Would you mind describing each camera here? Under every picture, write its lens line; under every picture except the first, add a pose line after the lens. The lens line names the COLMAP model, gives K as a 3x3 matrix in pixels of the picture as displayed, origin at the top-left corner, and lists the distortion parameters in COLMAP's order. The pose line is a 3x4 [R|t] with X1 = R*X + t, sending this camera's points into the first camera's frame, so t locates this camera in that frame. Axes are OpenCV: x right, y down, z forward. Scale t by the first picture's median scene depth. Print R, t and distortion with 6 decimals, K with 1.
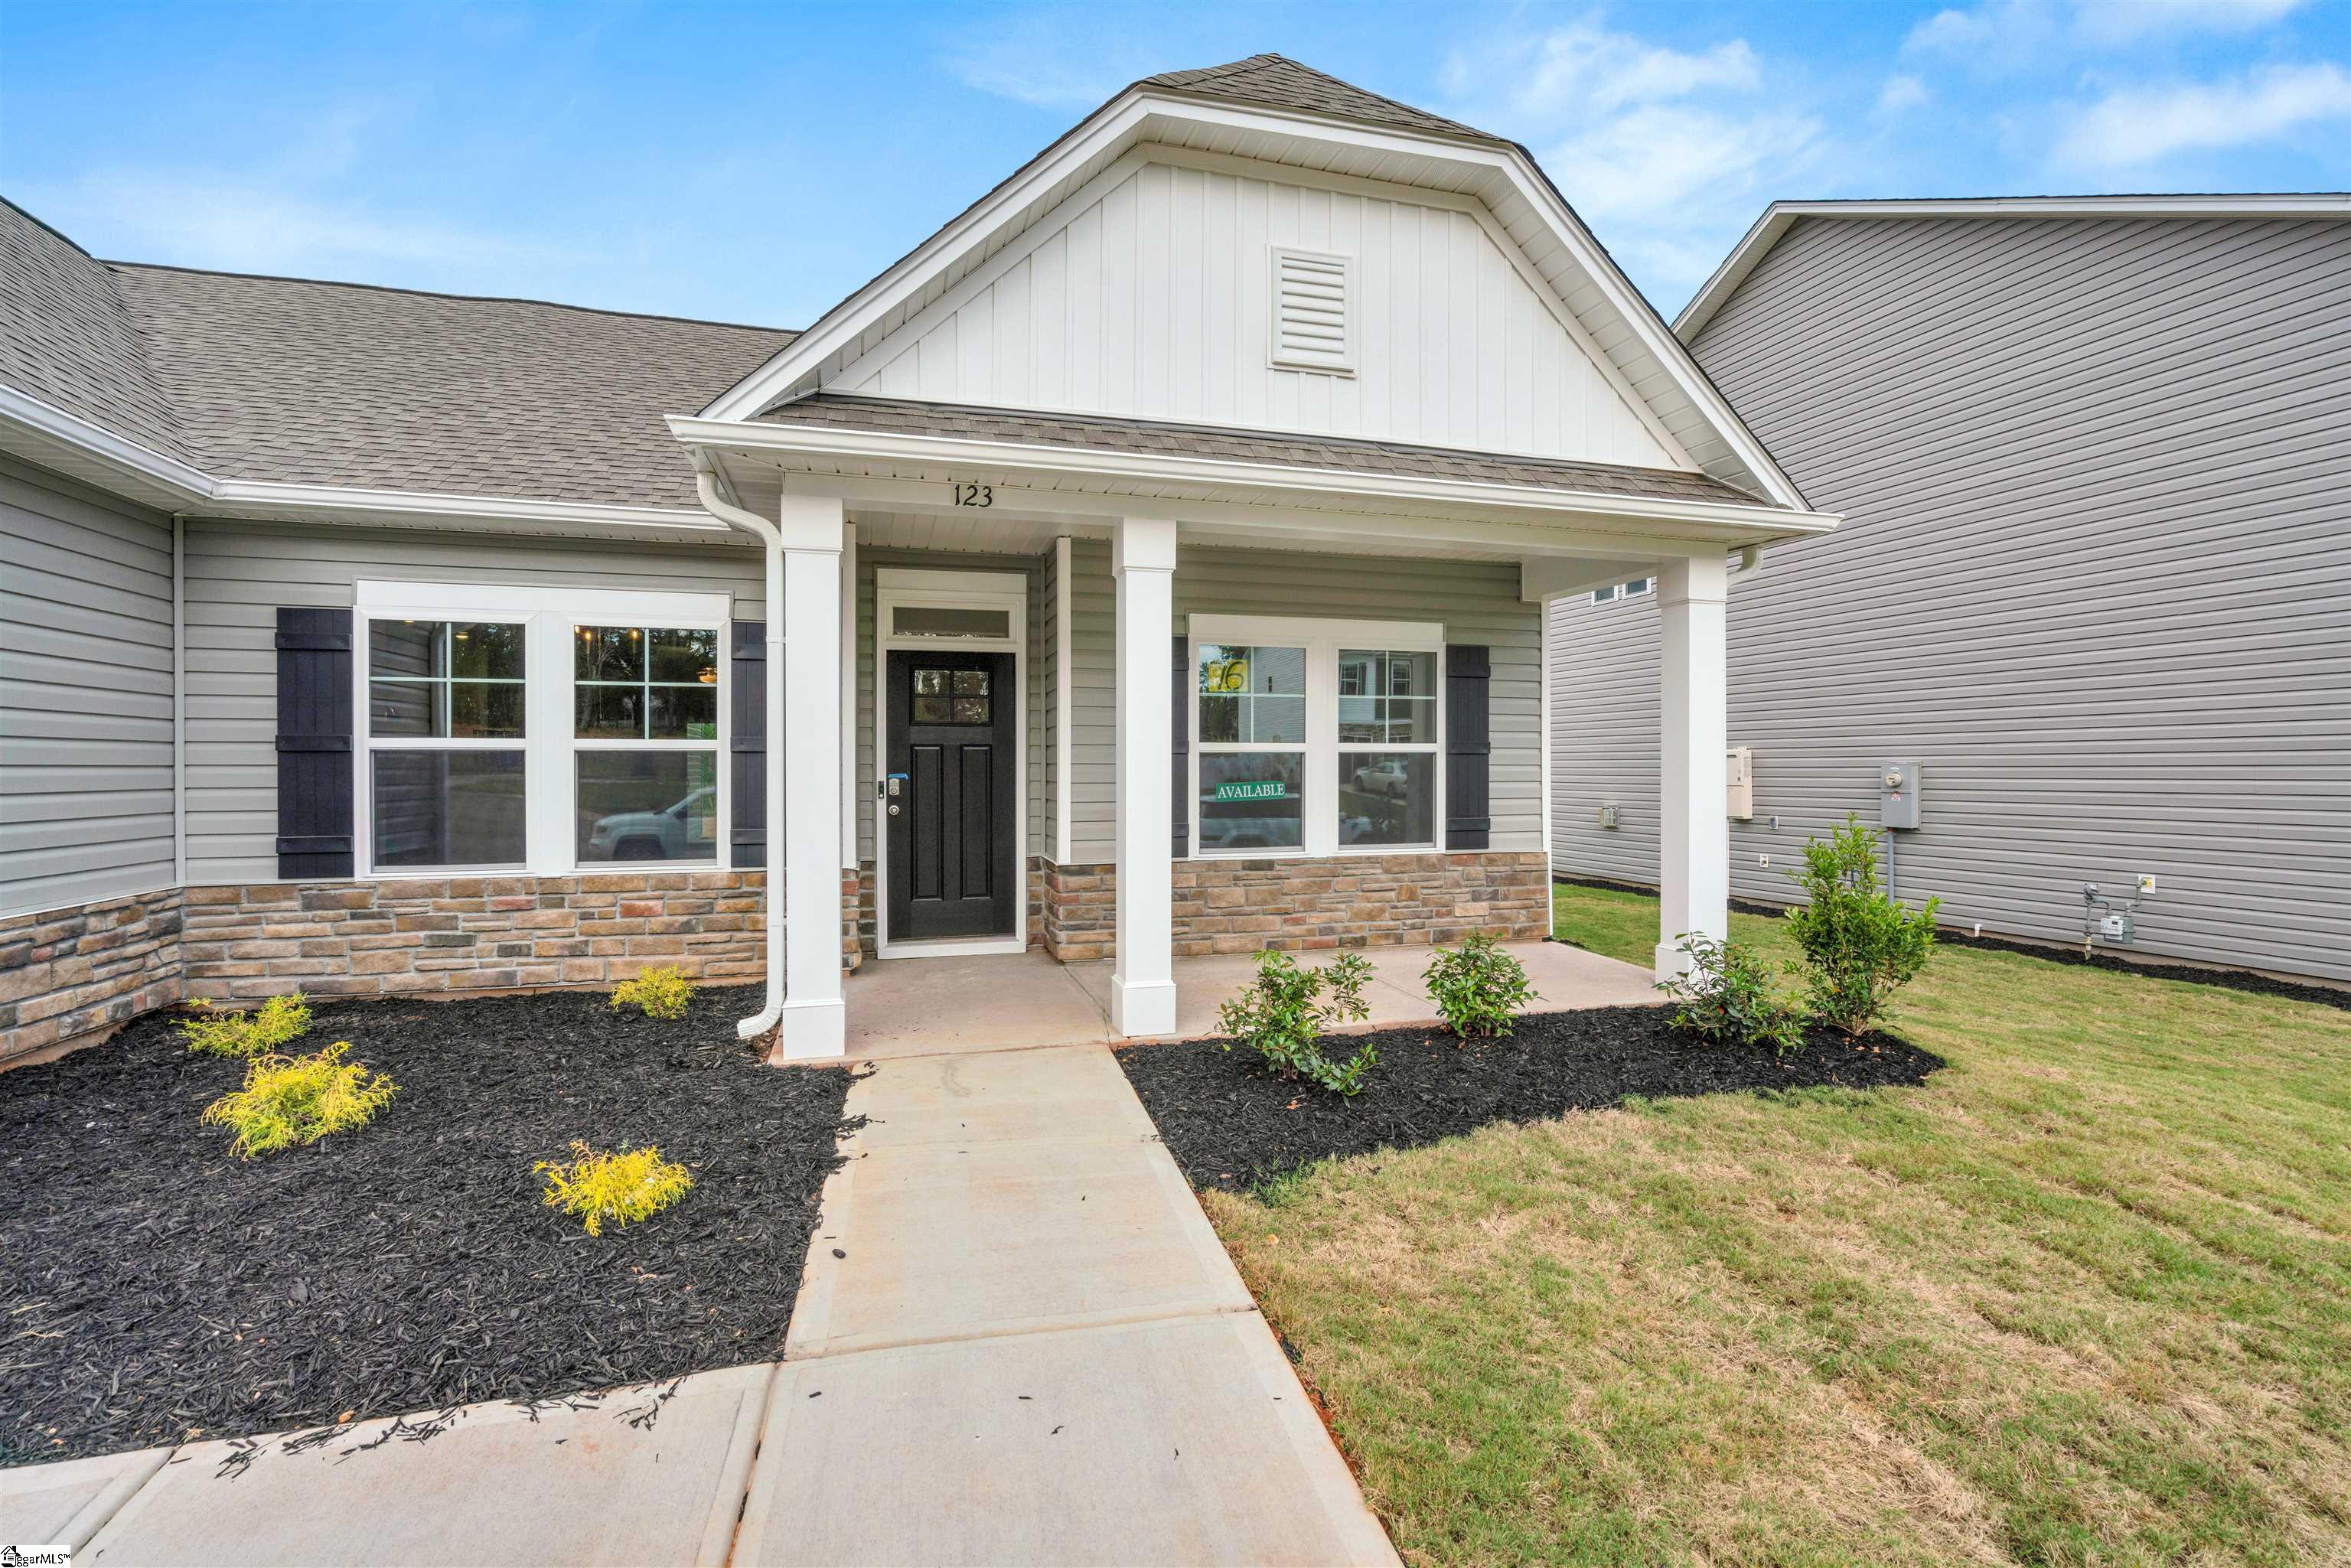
lens RADIAL K [[1070.2, 0, 1168.3], [0, 1070.2, 771.7], [0, 0, 1]] dist [-0.003671, 0.002460]
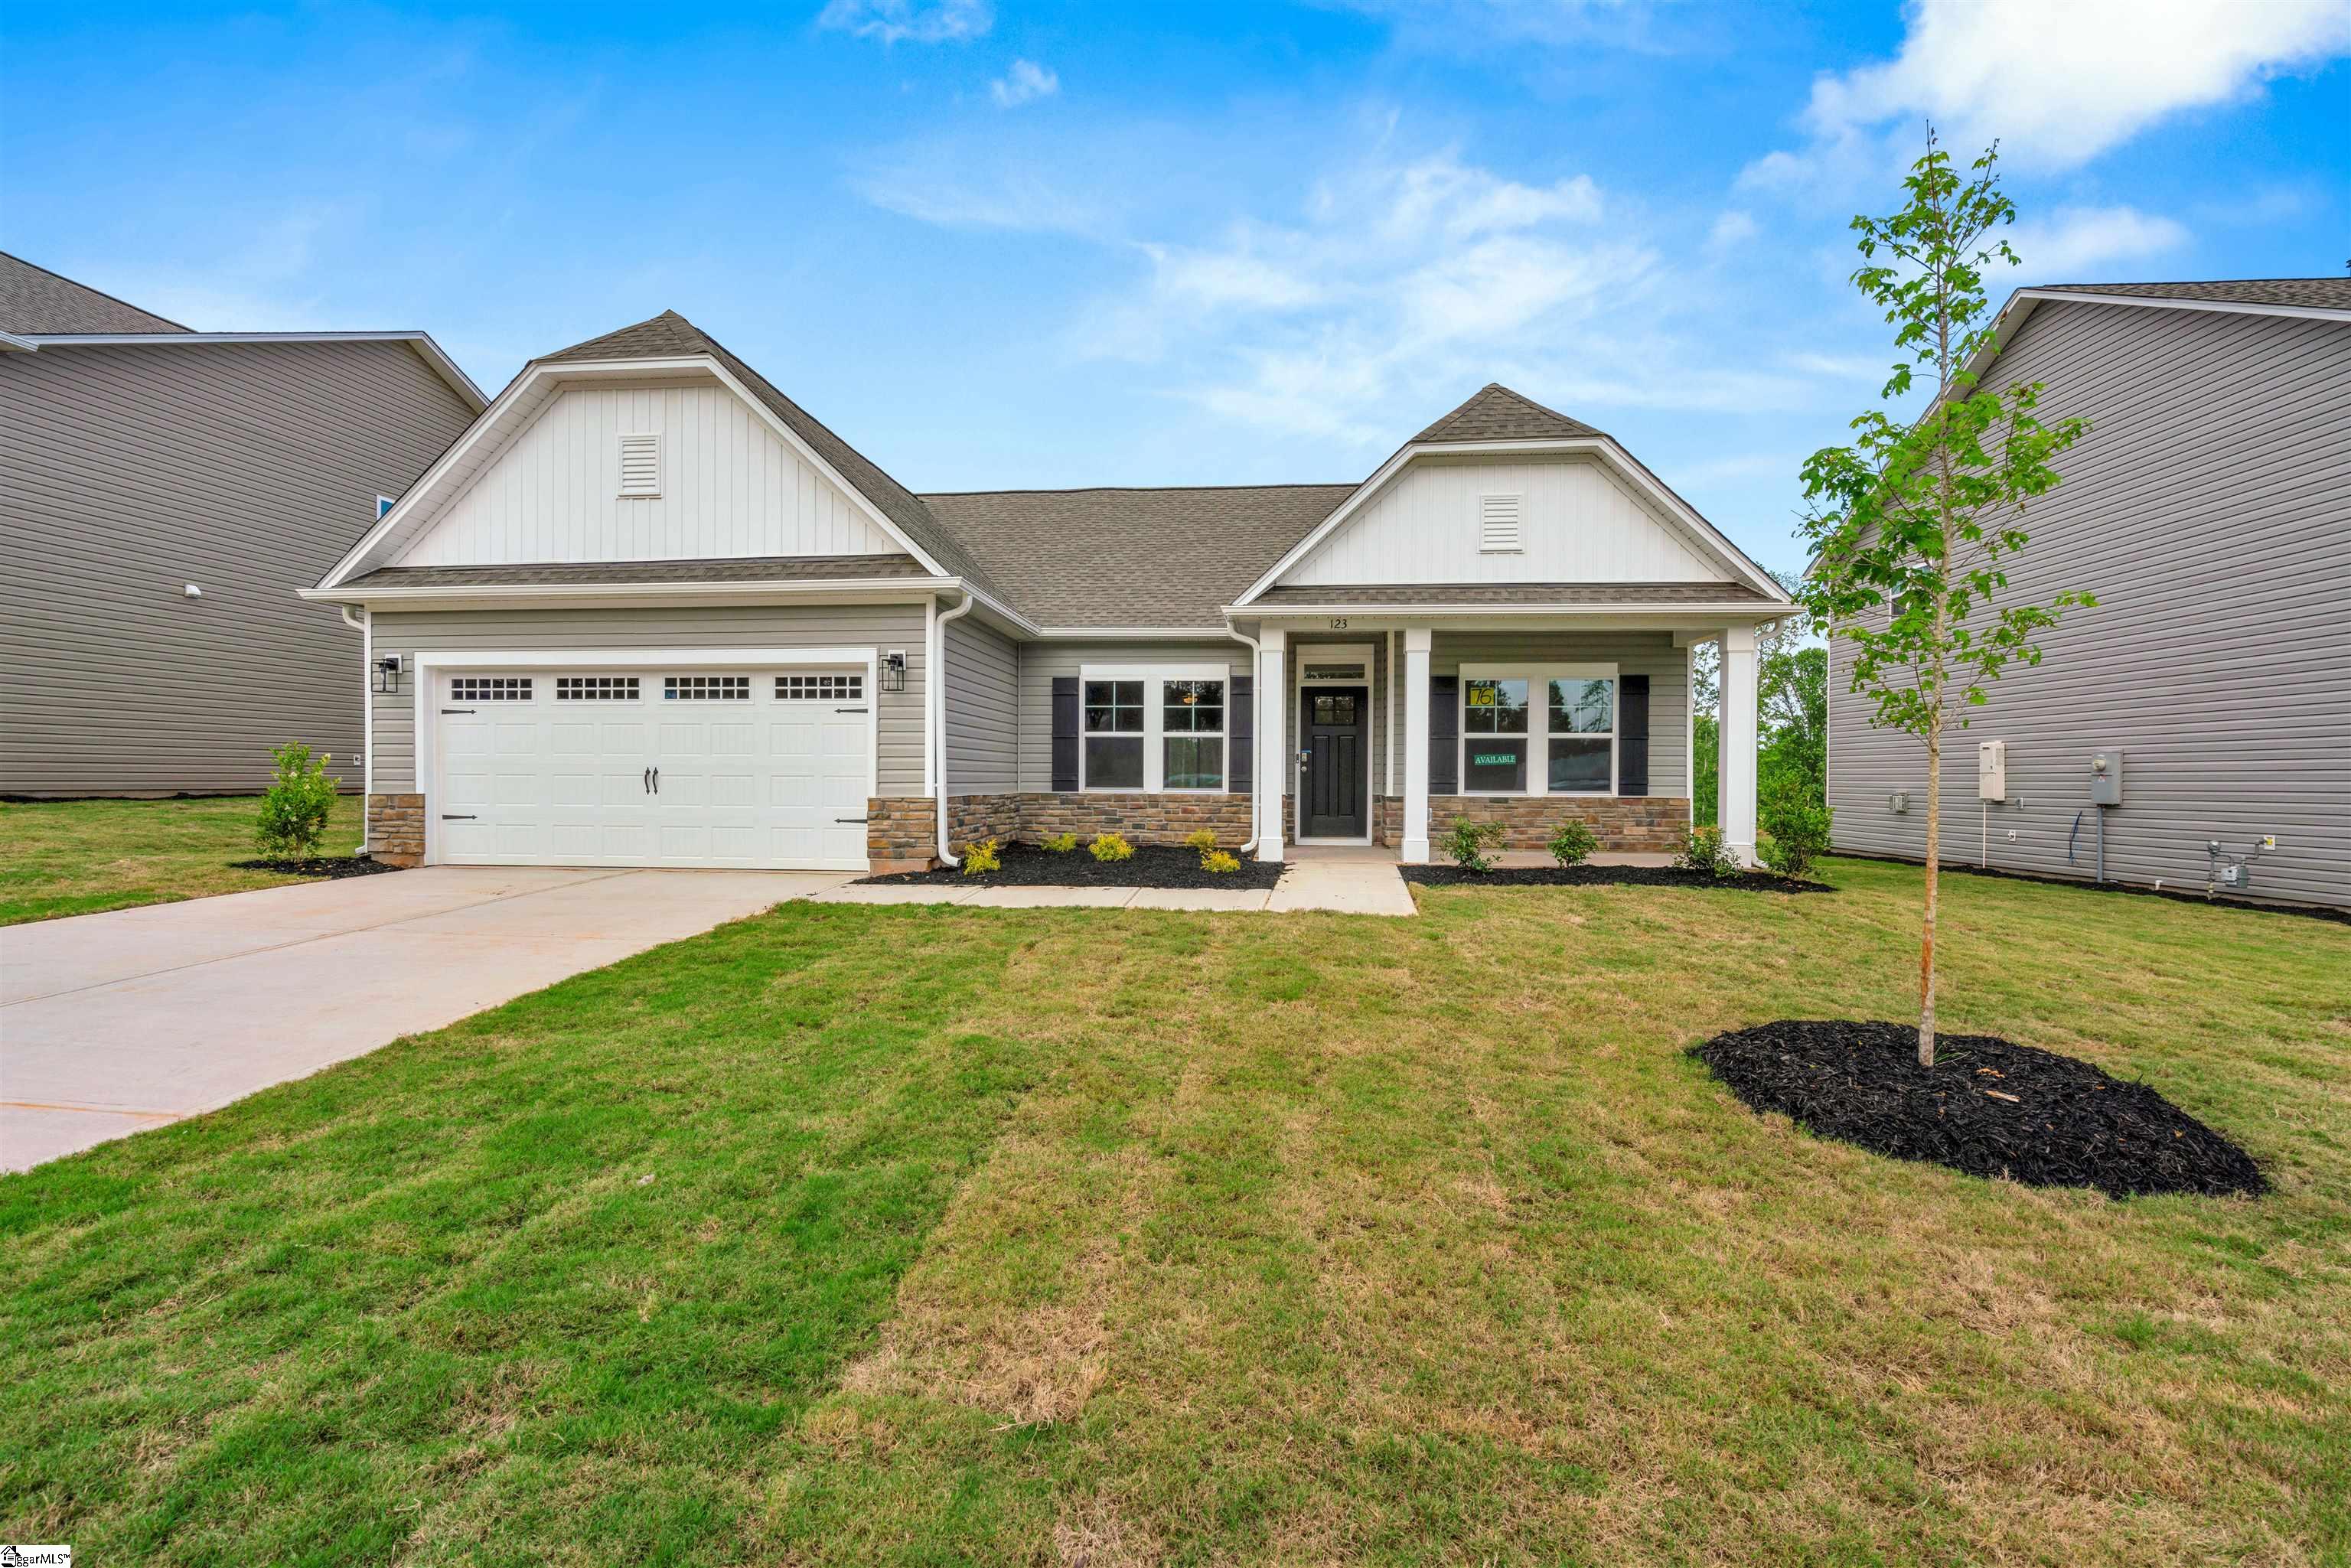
lens RADIAL K [[1070.2, 0, 1177.3], [0, 1070.2, 780.1], [0, 0, 1]] dist [-0.003671, 0.002460]
pose [[0.932361, 0.008082, -0.361439, 0.242192], [-0.008625, 0.999963, 0.000110, 0.060363], [0.361427, 0.003015, 0.932396, -0.934848]]
